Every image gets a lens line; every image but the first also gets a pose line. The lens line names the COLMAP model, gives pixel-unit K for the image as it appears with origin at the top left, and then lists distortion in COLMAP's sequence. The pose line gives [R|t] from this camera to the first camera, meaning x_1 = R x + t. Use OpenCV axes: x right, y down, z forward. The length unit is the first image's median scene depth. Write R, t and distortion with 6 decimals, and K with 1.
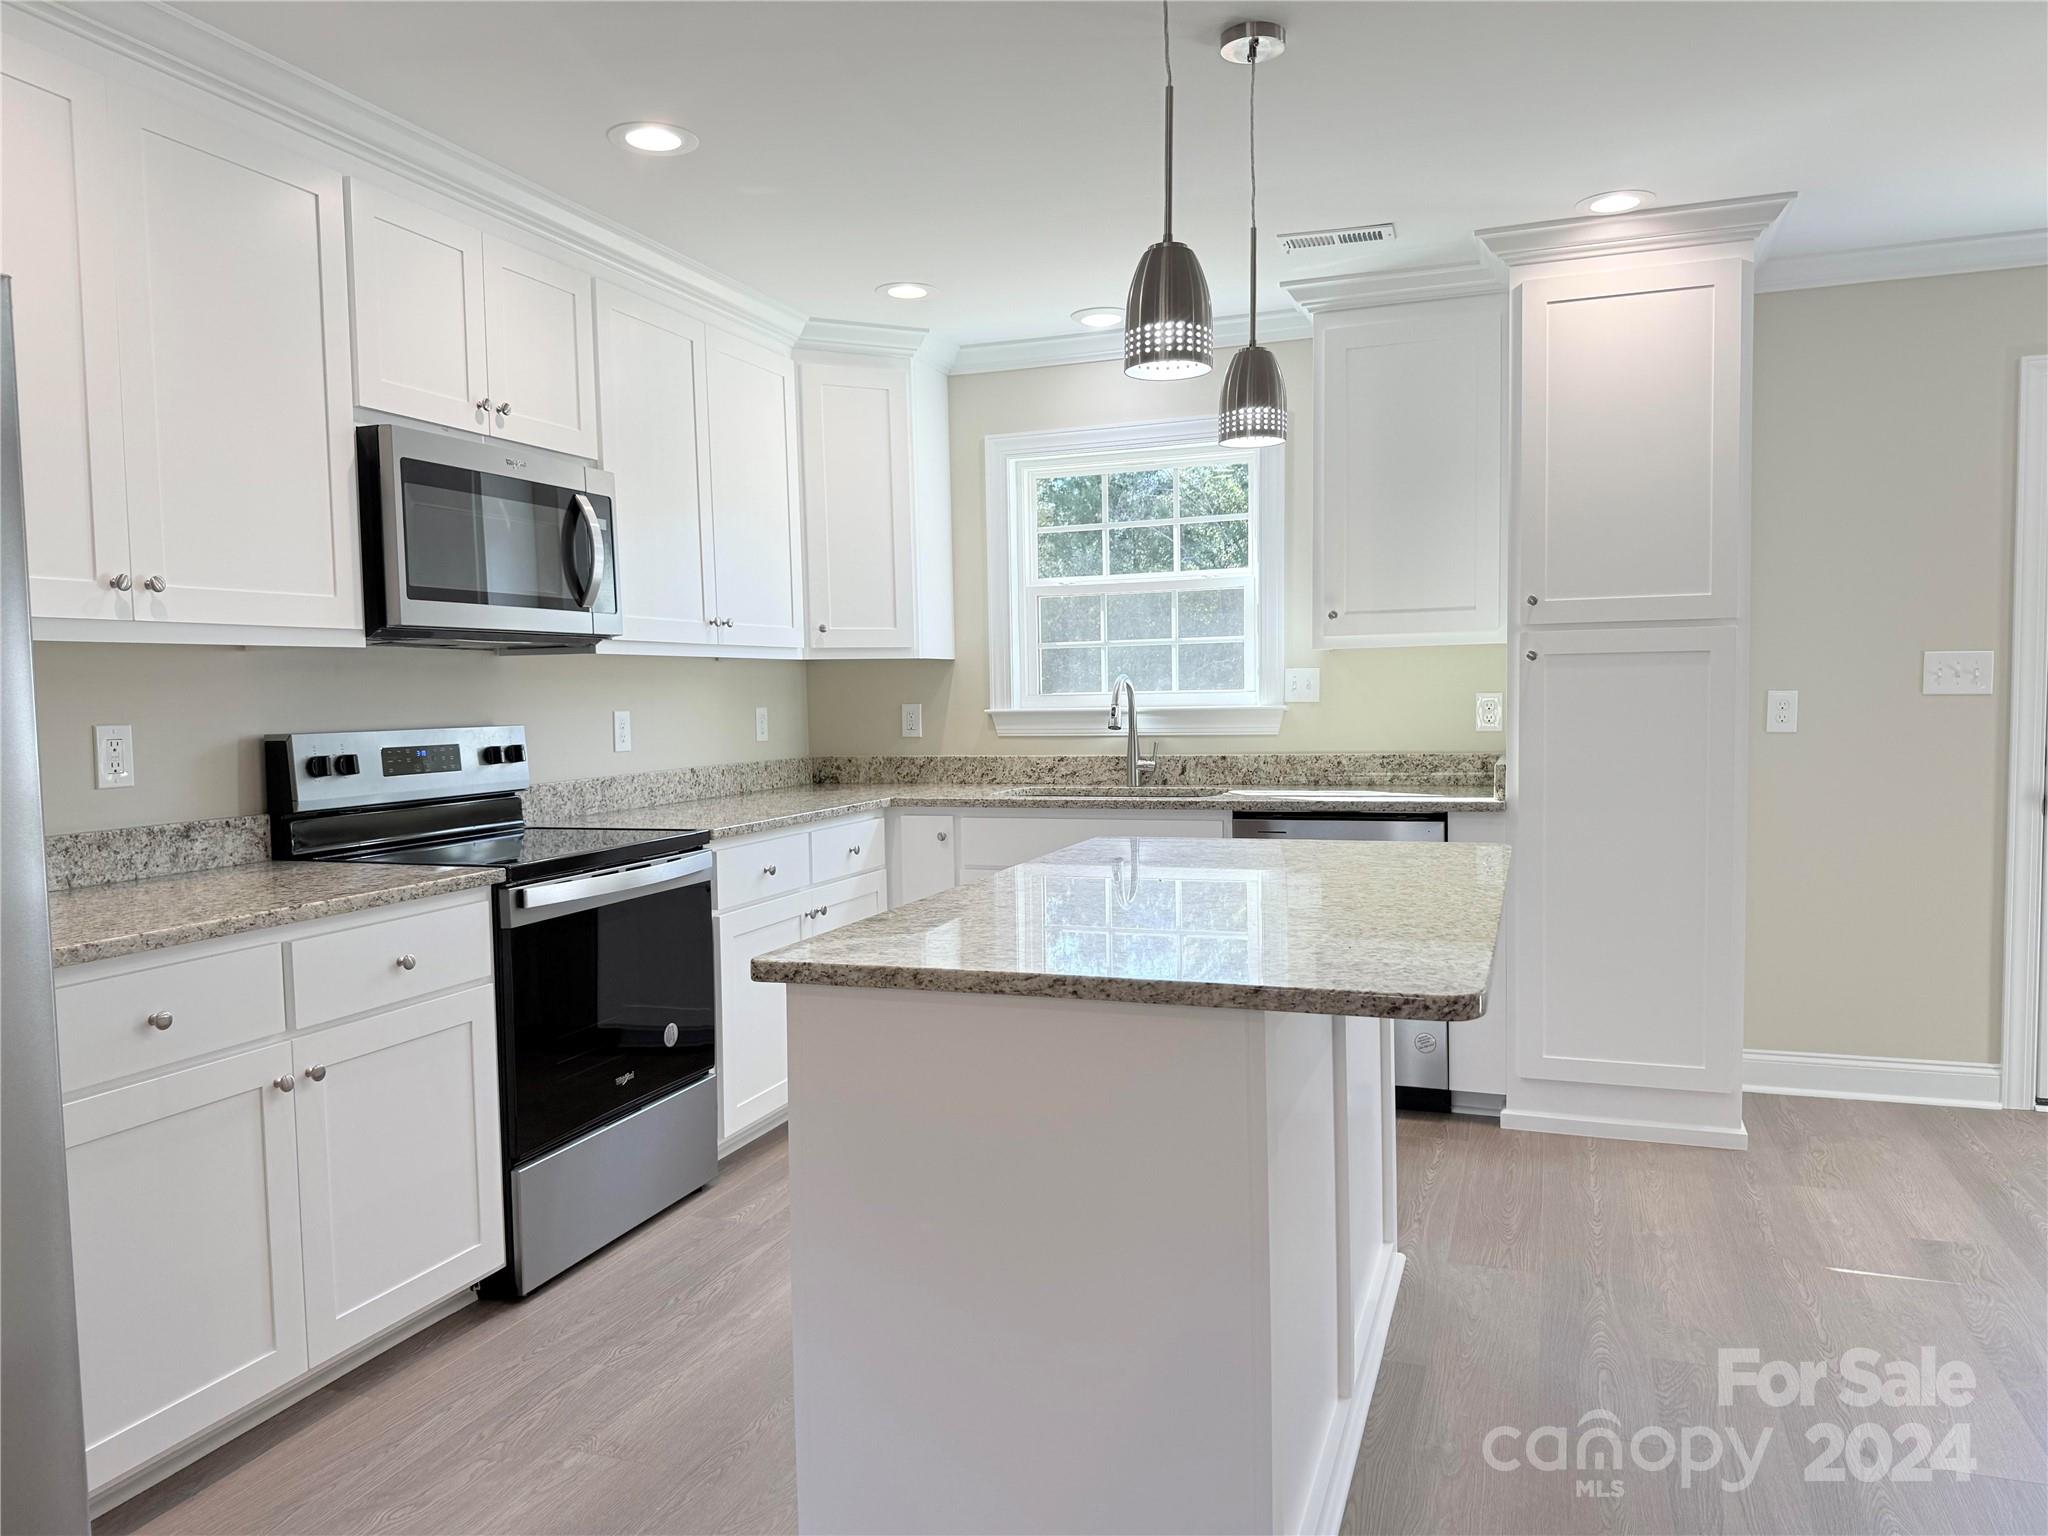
lens RADIAL K [[1419.3, 0, 1021.6], [0, 1419.3, 770.5], [0, 0, 1]] dist [0.131478, -0.230918]
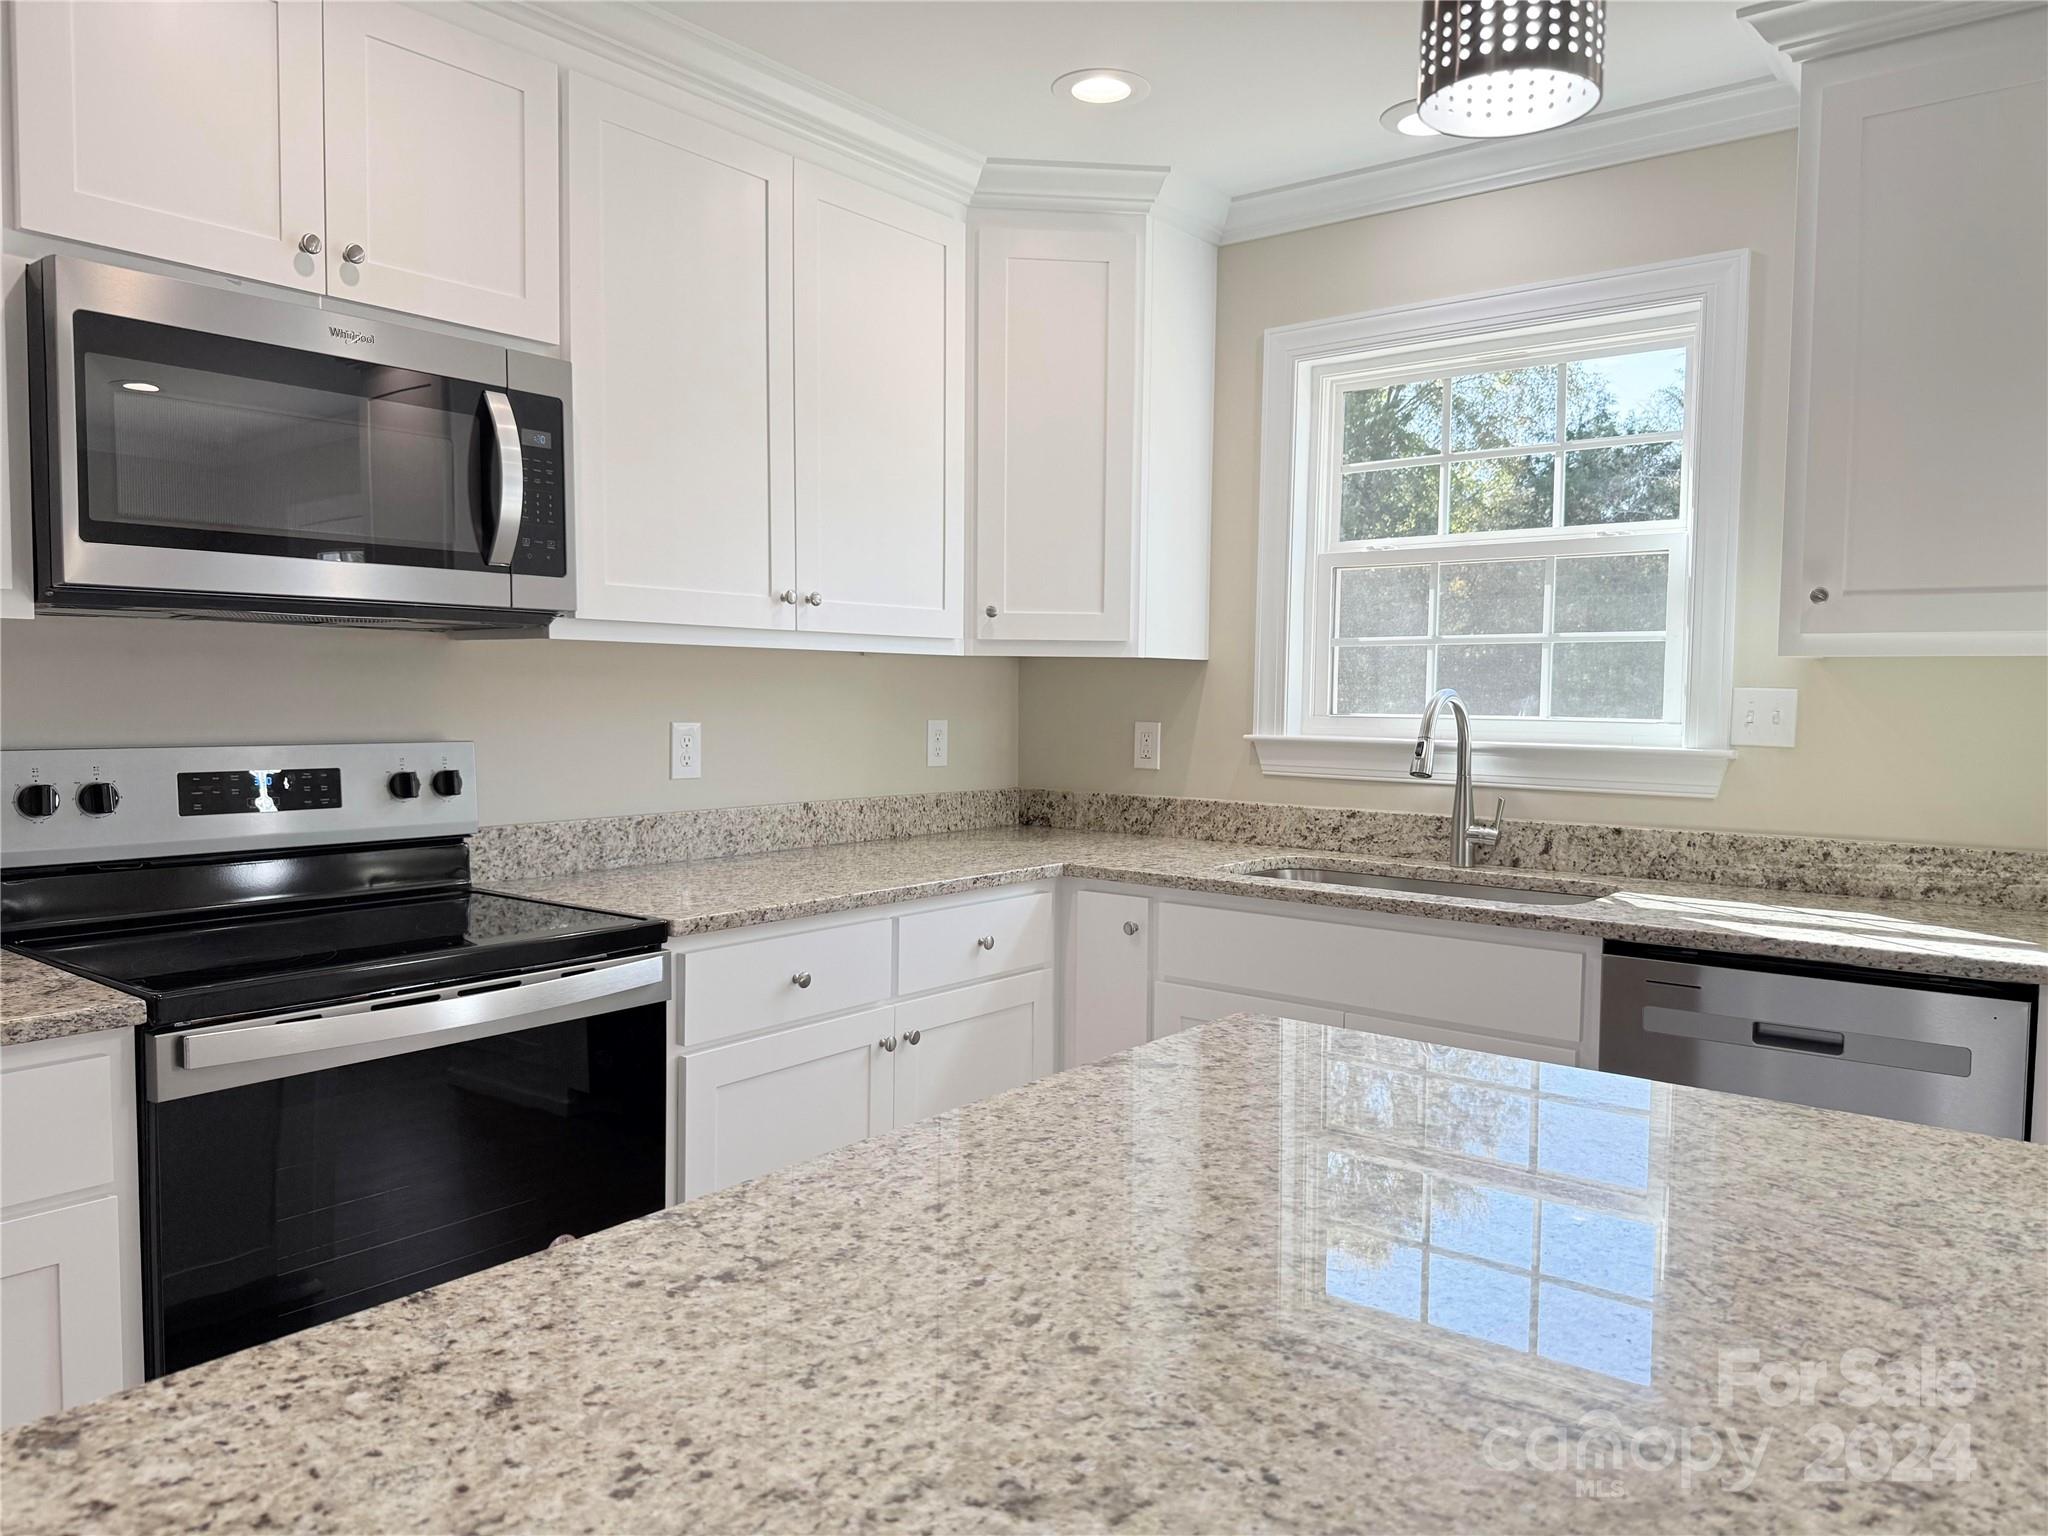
lens RADIAL K [[1419.3, 0, 1021.6], [0, 1419.3, 770.5], [0, 0, 1]] dist [0.131478, -0.230918]
pose [[0.947706, 0.047814, -0.315542, 0.108073], [-0.047409, 0.998835, 0.008965, -0.032400], [0.315603, 0.006463, 0.948869, 0.384938]]
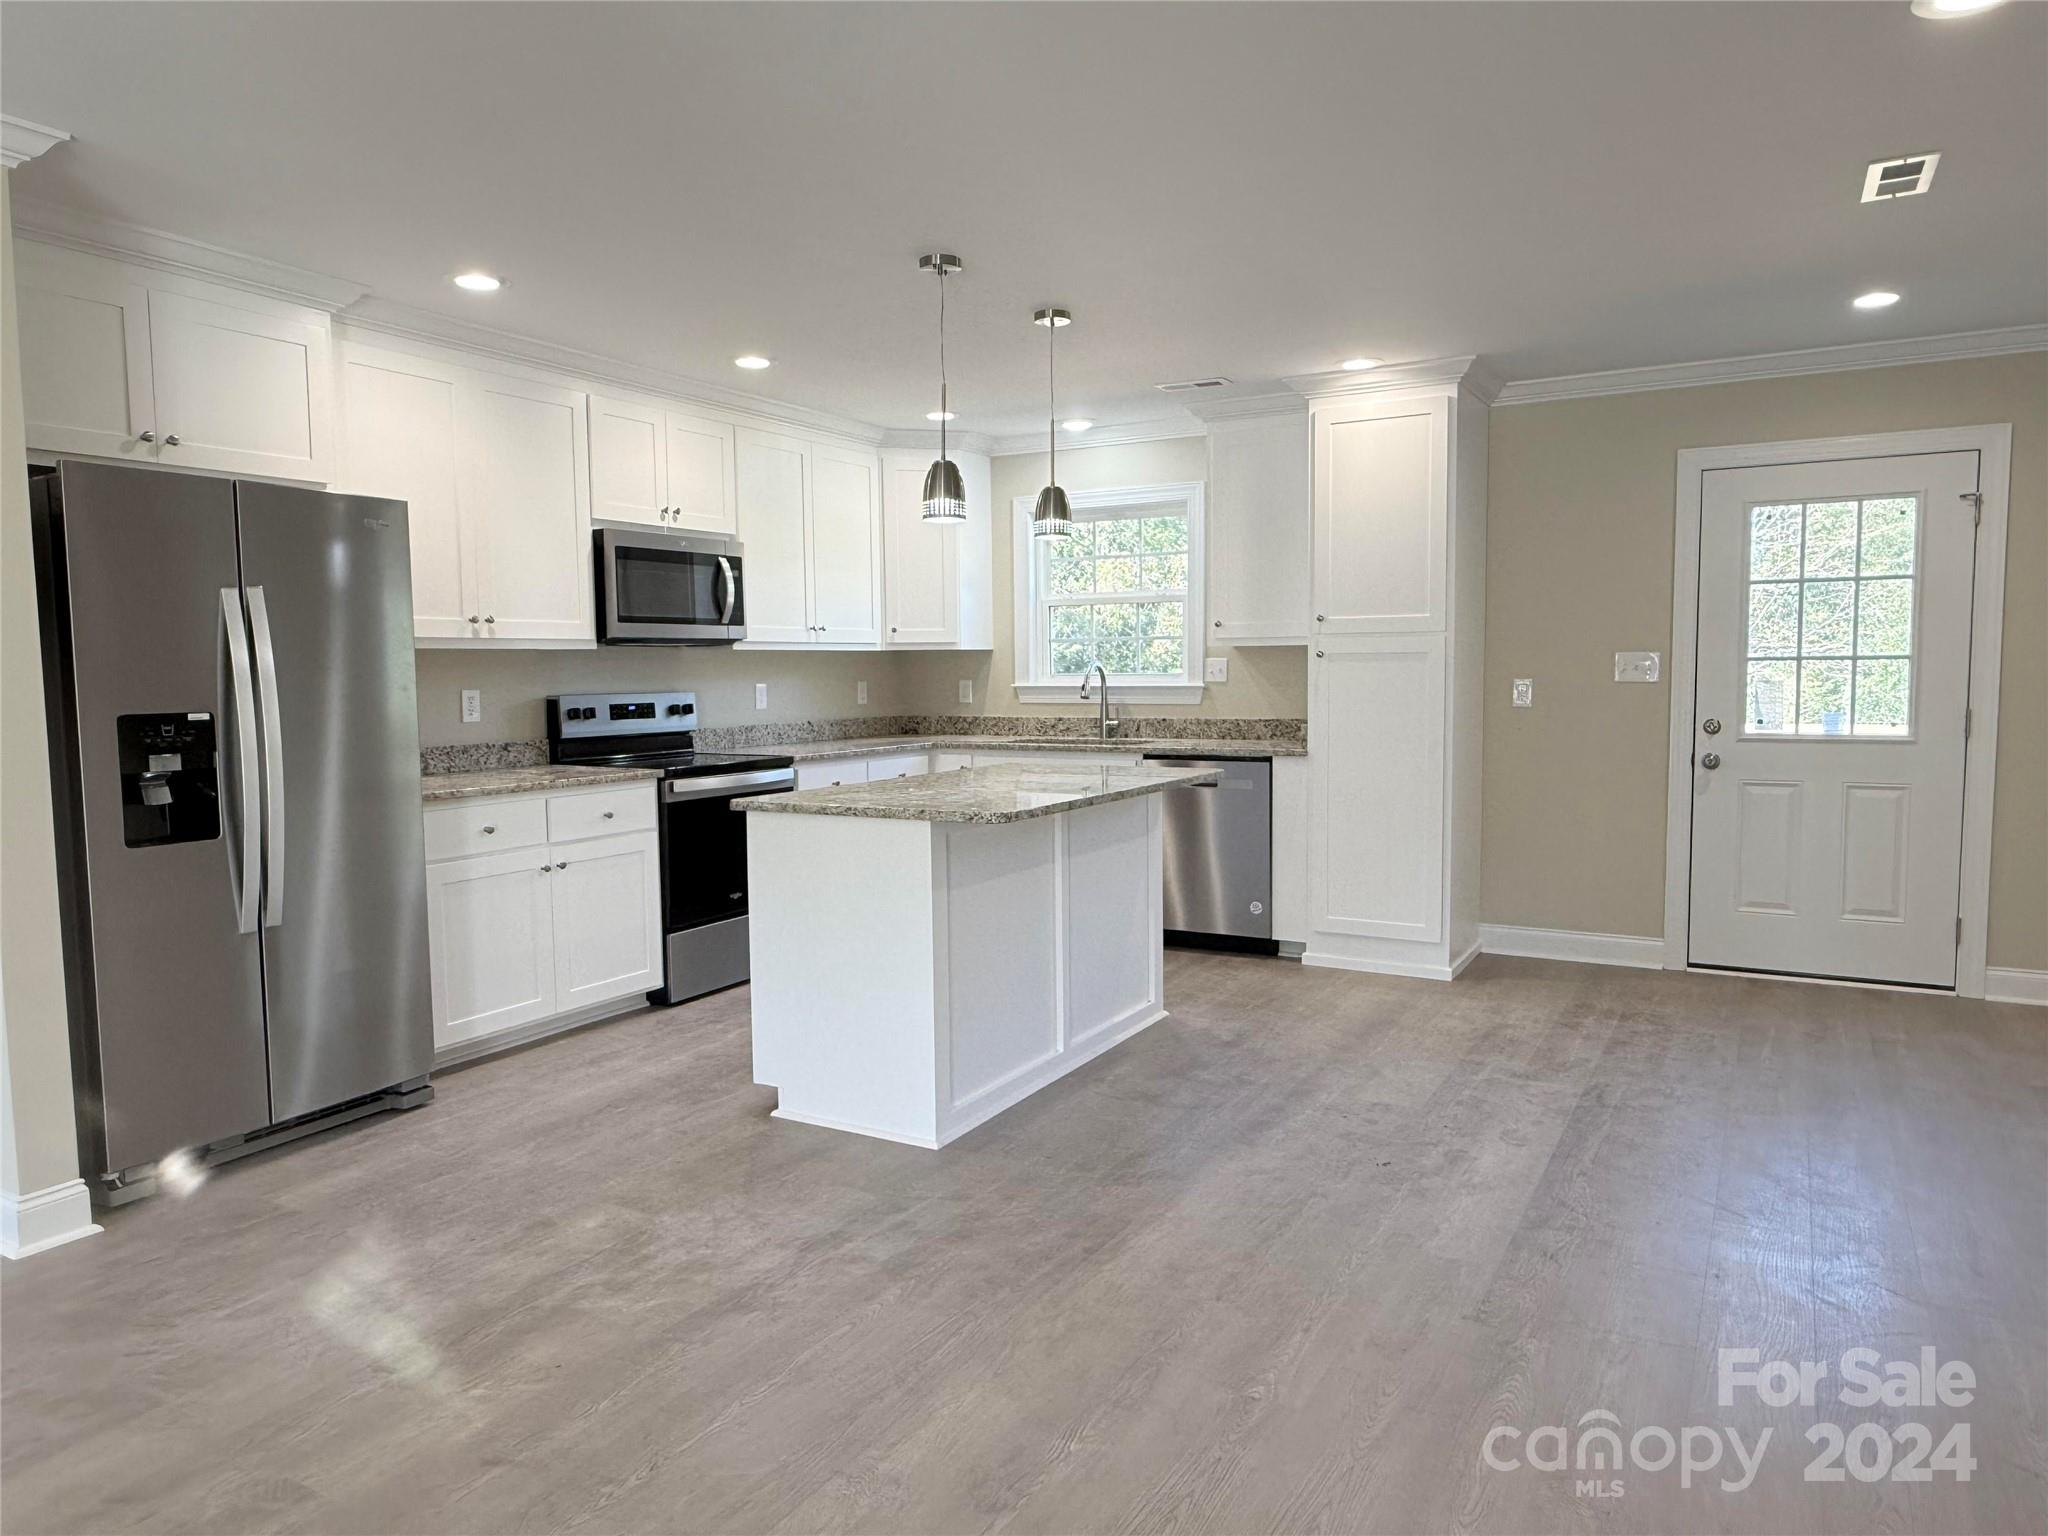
lens RADIAL K [[1324.7, 0, 1021.2], [0, 1324.7, 763.0], [0, 0, 1]] dist [0.003378, 0.000521]
pose [[0.985335, 0.020998, -0.169335, 0.261436], [-0.017580, 0.999611, 0.021660, 0.009600], [0.169724, -0.018366, 0.985321, -0.409093]]
